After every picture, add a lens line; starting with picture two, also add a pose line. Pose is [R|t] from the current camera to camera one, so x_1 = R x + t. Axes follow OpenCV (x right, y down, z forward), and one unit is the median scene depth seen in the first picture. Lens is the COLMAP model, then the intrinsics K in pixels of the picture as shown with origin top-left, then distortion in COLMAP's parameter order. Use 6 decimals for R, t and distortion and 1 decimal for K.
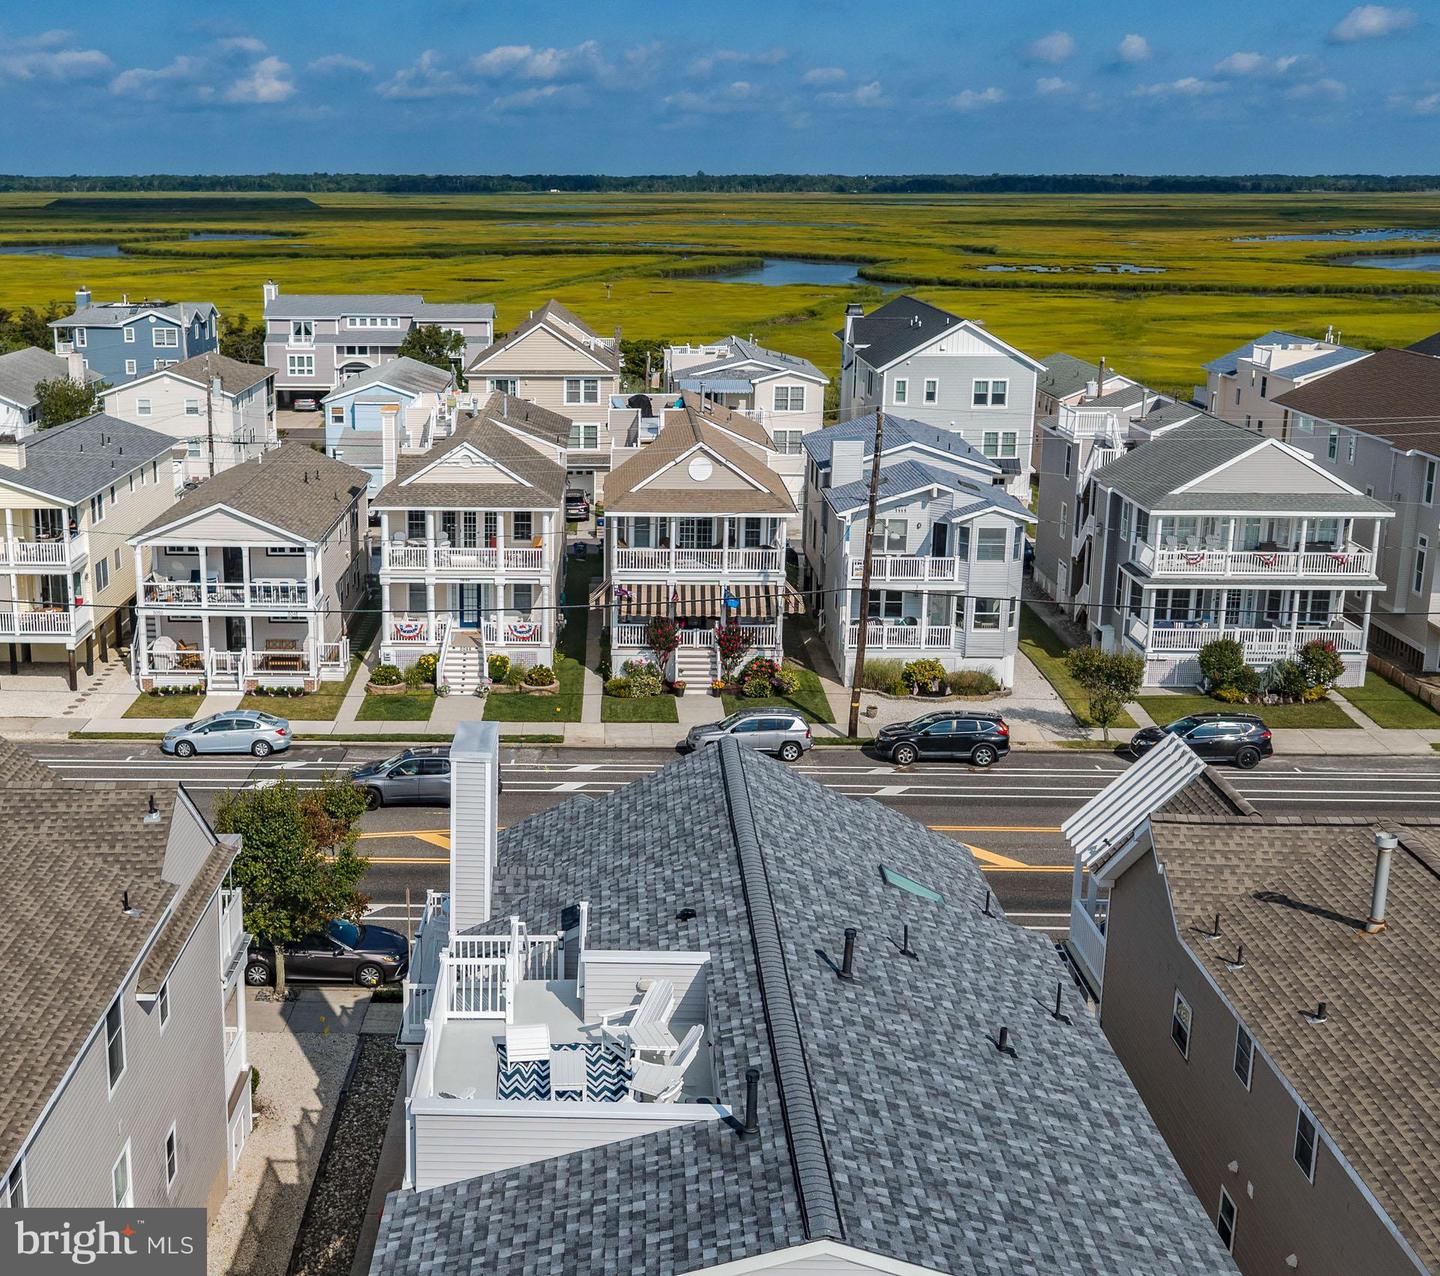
lens RADIAL K [[1883.8, 0, 543.5], [0, 1883.8, 648.0], [0, 0, 1]] dist [0.010937, 0.000000]
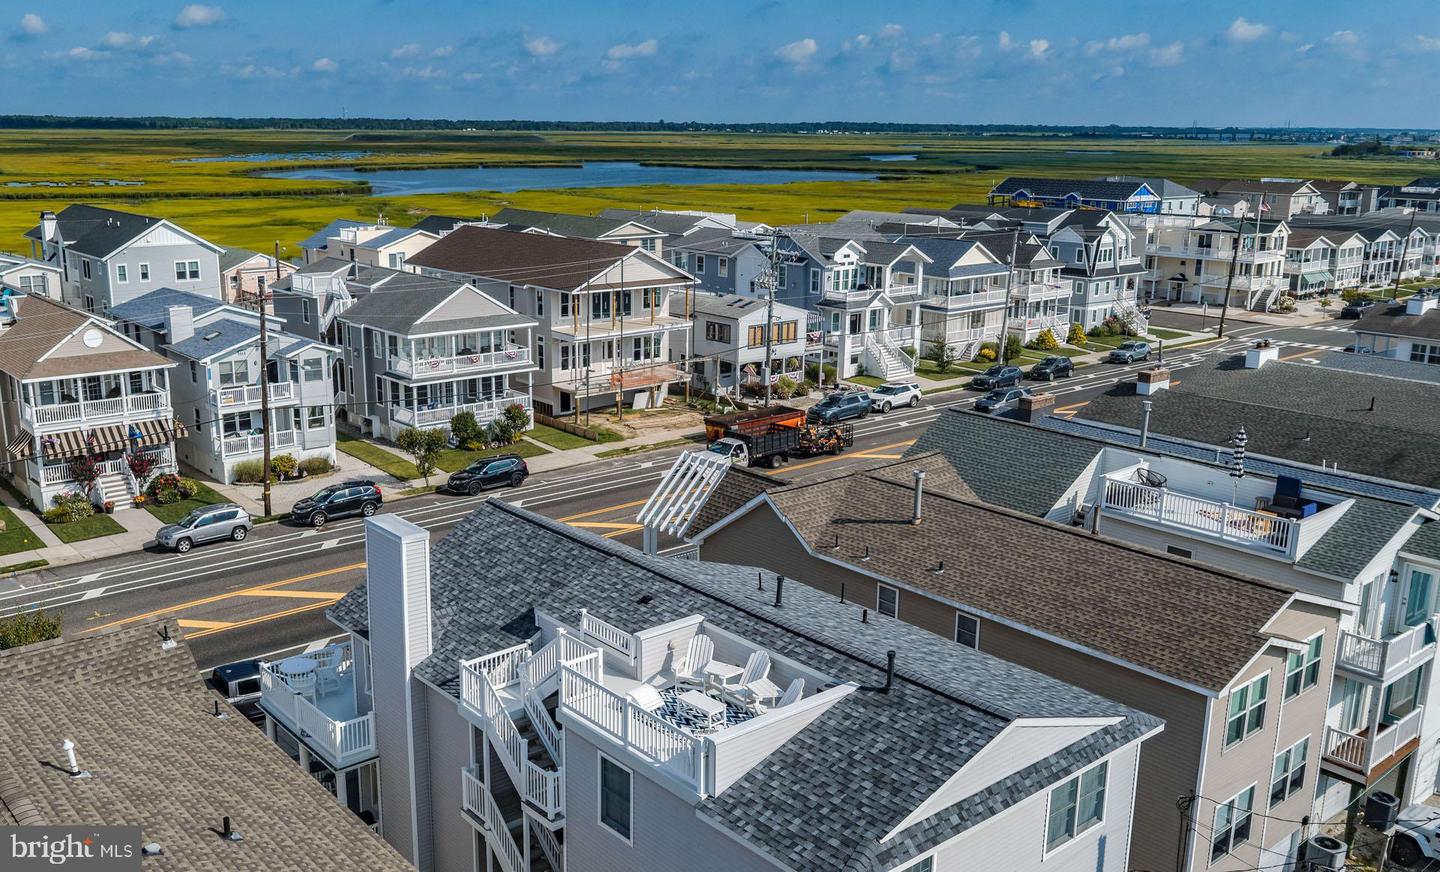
lens RADIAL K [[1284.6, 0, 671.0], [0, 1284.6, 443.8], [0, 0, 1]] dist [0.025389, -0.056851]
pose [[0.744116, -0.154715, 0.649889, -0.206355], [0.152772, 0.986444, 0.059914, -0.015528], [-0.650348, 0.054702, 0.757664, 0.068907]]
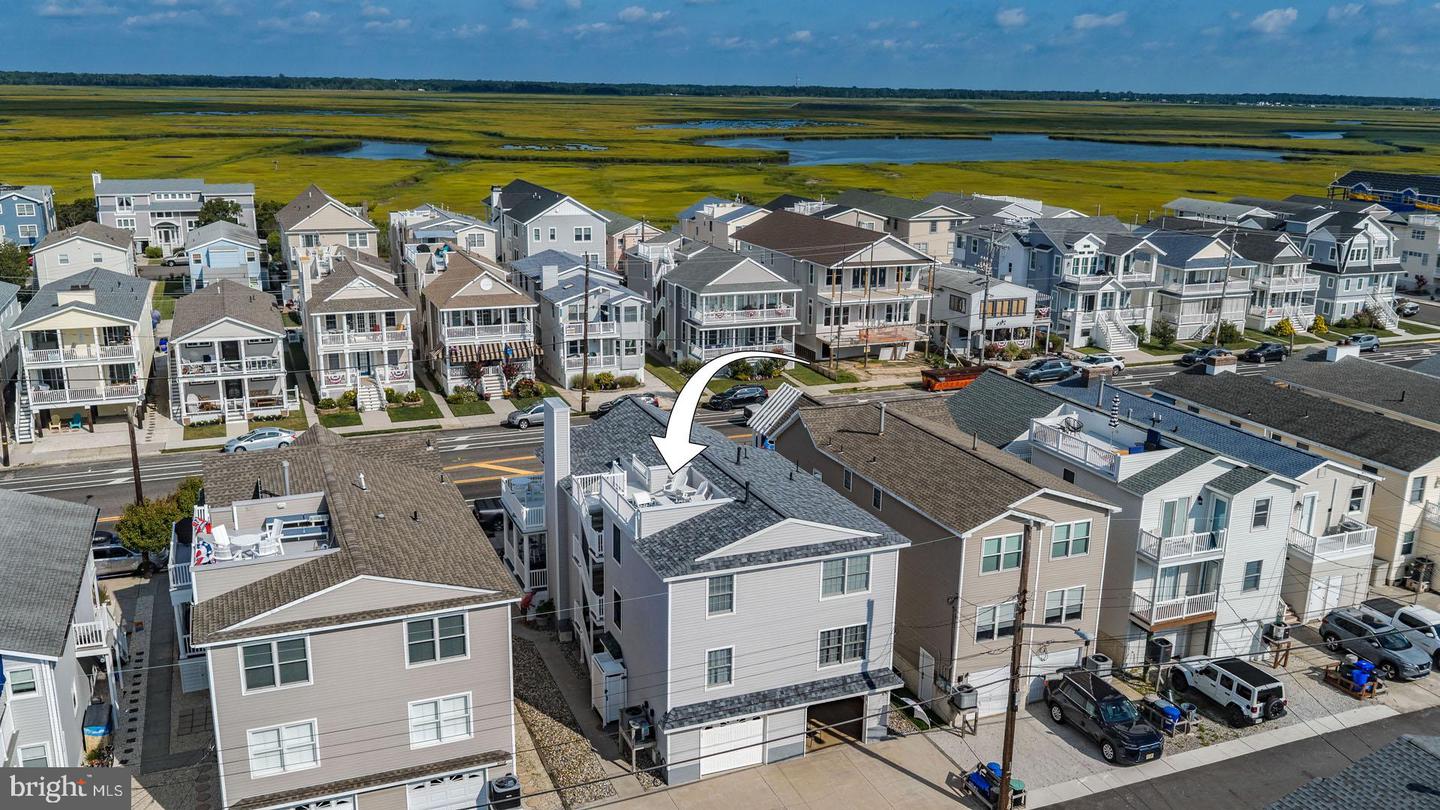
lens RADIAL K [[1195.7, 0, 722.4], [0, 1195.7, 418.8], [0, 0, 1]] dist [0.033593, -0.069517]
pose [[0.910500, -0.095463, 0.402339, -0.204920], [0.082819, 0.995371, 0.048751, 0.003642], [-0.405130, -0.011066, 0.914192, -0.236868]]
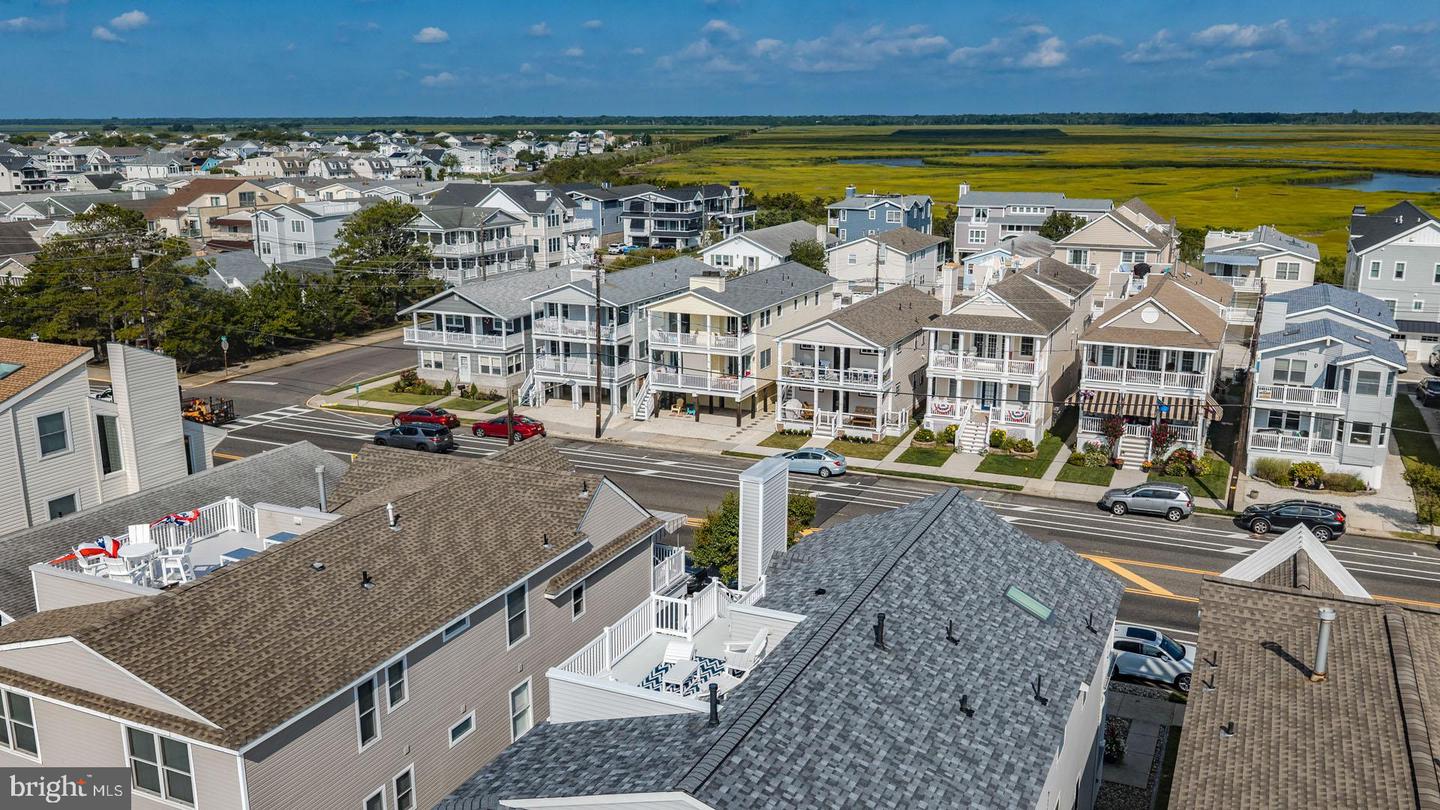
lens RADIAL K [[1195.7, 0, 720.0], [0, 1195.7, 409.2], [0, 0, 1]] dist [0.033593, -0.069517]
pose [[0.922008, 0.088517, -0.376915, 0.130900], [-0.090285, 0.995831, 0.013014, -0.004936], [0.376496, 0.022031, 0.926156, 0.019843]]
